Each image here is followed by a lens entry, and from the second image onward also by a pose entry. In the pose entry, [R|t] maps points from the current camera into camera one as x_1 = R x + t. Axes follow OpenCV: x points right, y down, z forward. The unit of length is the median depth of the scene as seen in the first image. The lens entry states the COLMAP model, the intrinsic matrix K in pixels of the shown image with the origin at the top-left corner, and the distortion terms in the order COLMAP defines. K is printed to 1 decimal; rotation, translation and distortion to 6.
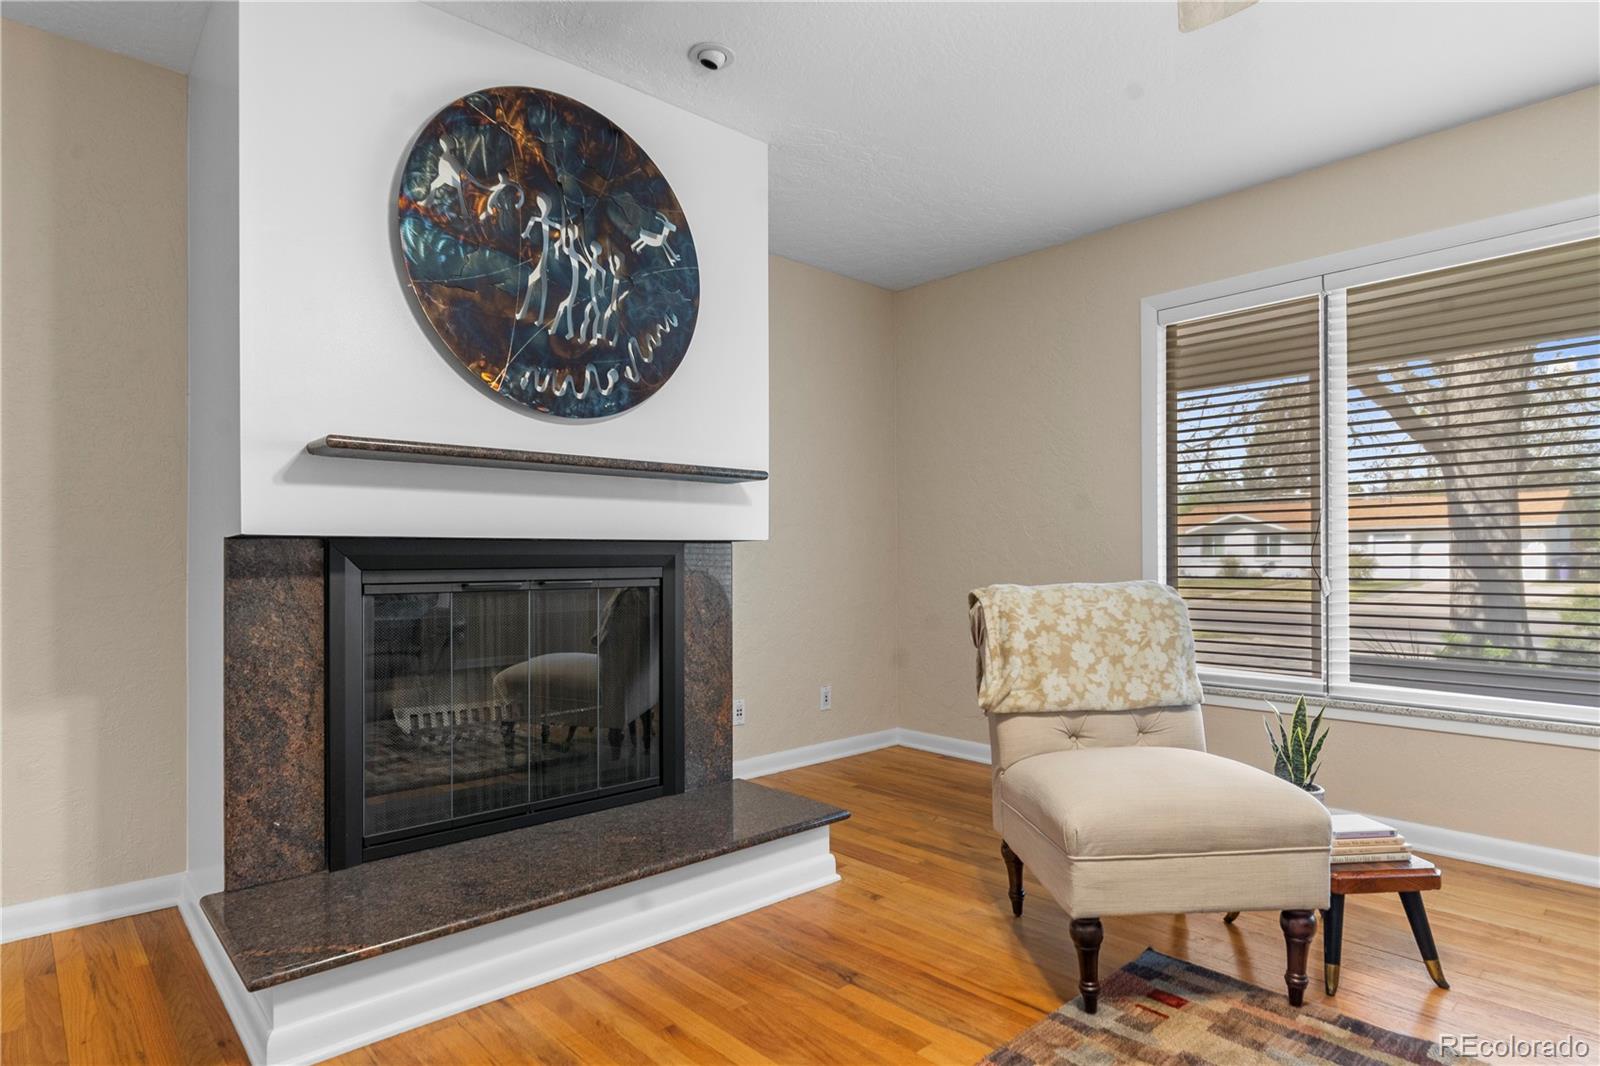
lens RADIAL K [[882.9, 0, 798.0], [0, 882.9, 554.6], [0, 0, 1]] dist [0.004103, 0.001337]
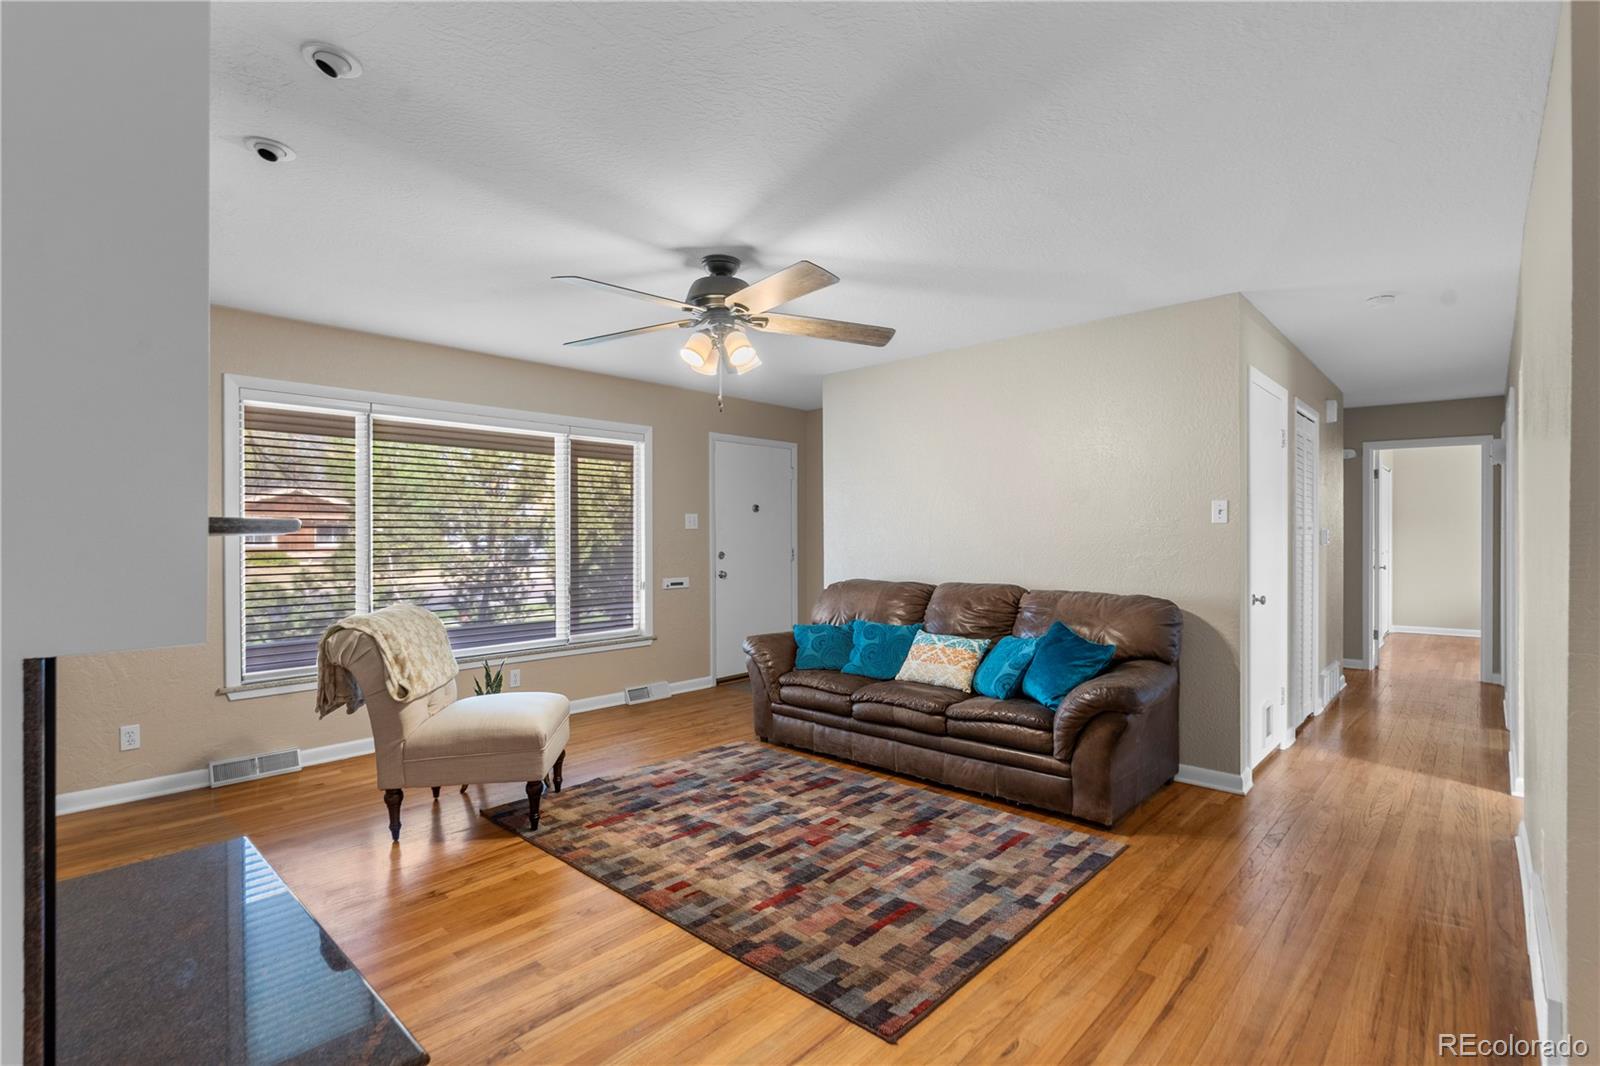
lens RADIAL K [[738.3, 0, 794.5], [0, 738.3, 541.4], [0, 0, 1]] dist [-0.002320, 0.000554]
pose [[-0.073888, 0.001231, 0.997266, -1.057937], [0.003754, 0.999992, -0.000956, -0.086655], [-0.997260, 0.003674, -0.073892, 0.443202]]
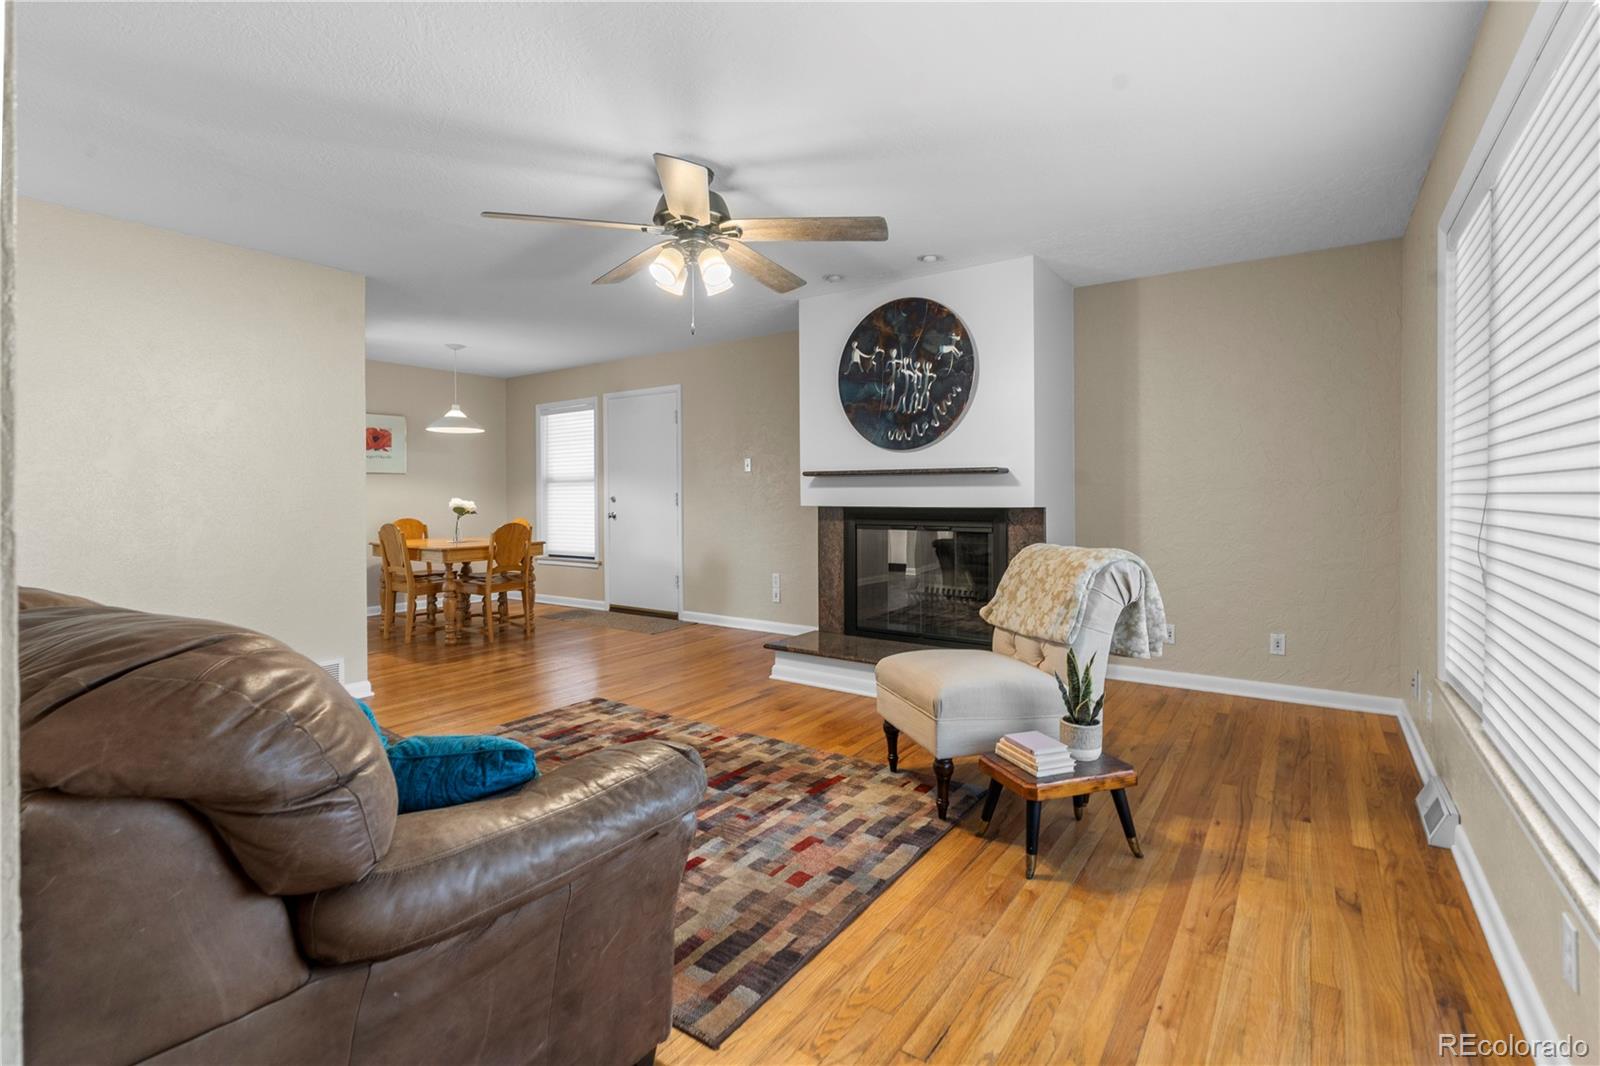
lens RADIAL K [[738.3, 0, 796.1], [0, 738.3, 507.1], [0, 0, 1]] dist [-0.002320, 0.000554]
pose [[0.206498, 0.020430, -0.978234, 1.439972], [0.002784, 0.999766, 0.021467, -0.057648], [0.978443, -0.007156, 0.206393, 0.388711]]
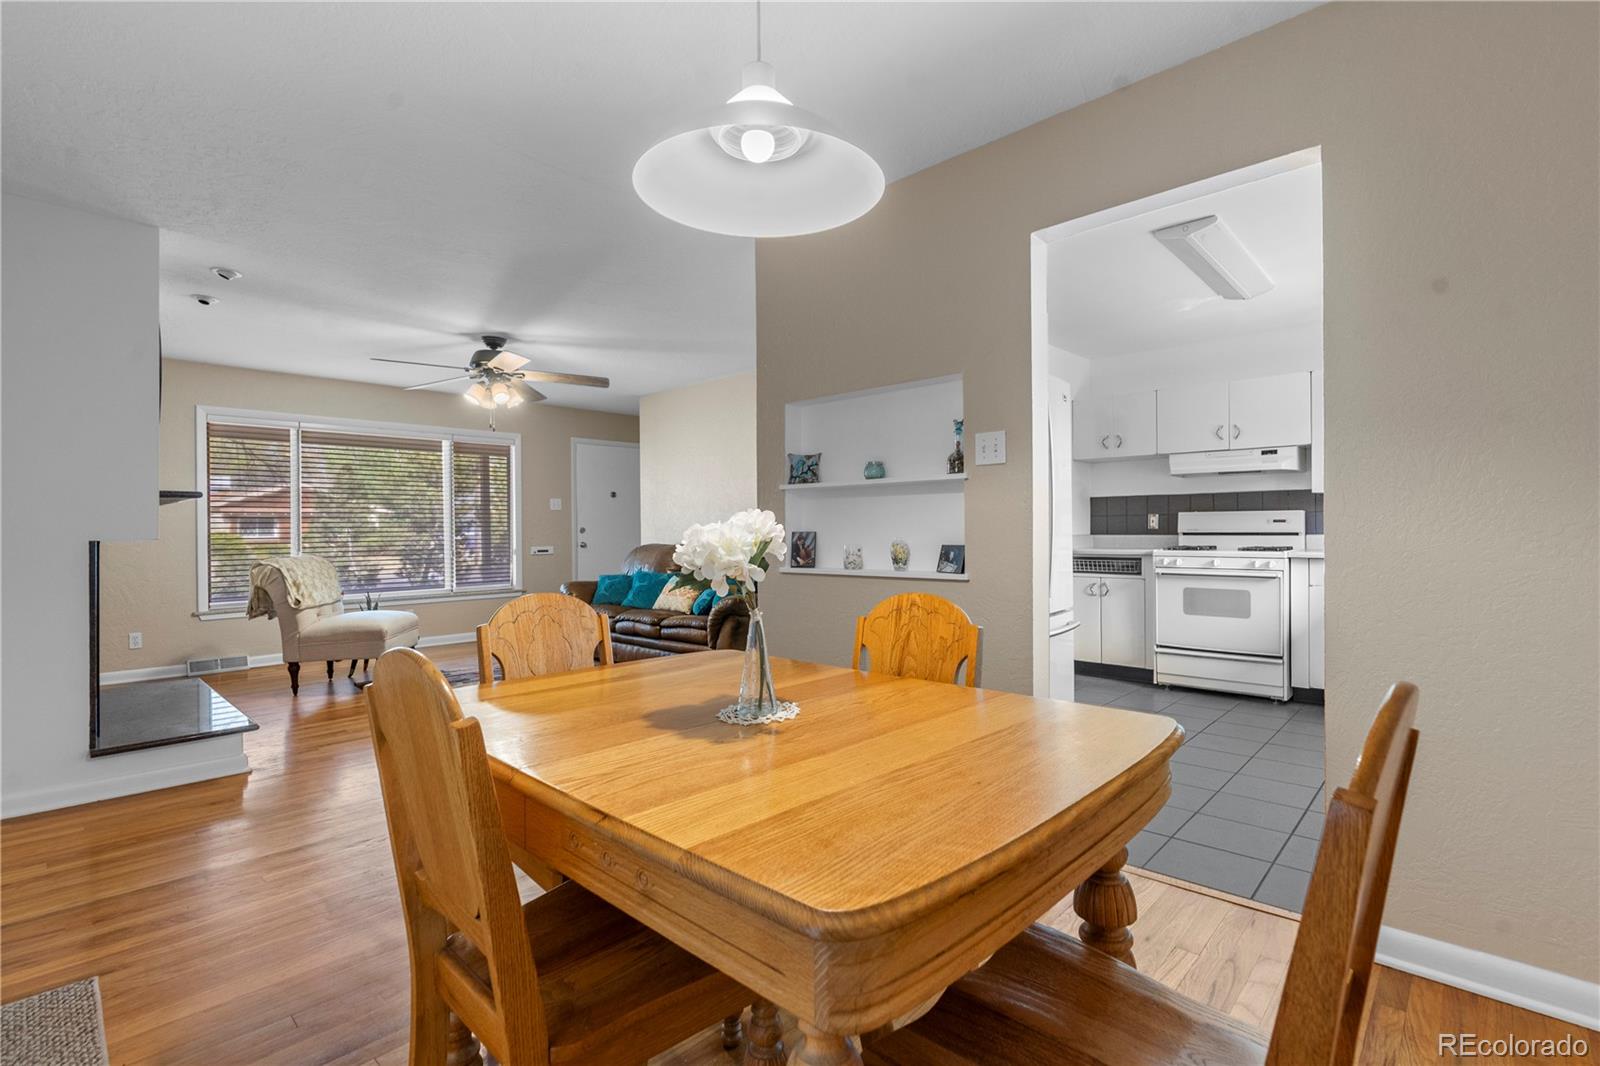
lens RADIAL K [[738.3, 0, 792.8], [0, 738.3, 531.2], [0, 0, 1]] dist [-0.002320, 0.000554]
pose [[-0.061825, 0.002993, 0.998082, -1.894961], [0.007156, 0.999971, -0.002556, -0.020943], [-0.998061, 0.006984, -0.061845, -0.233116]]
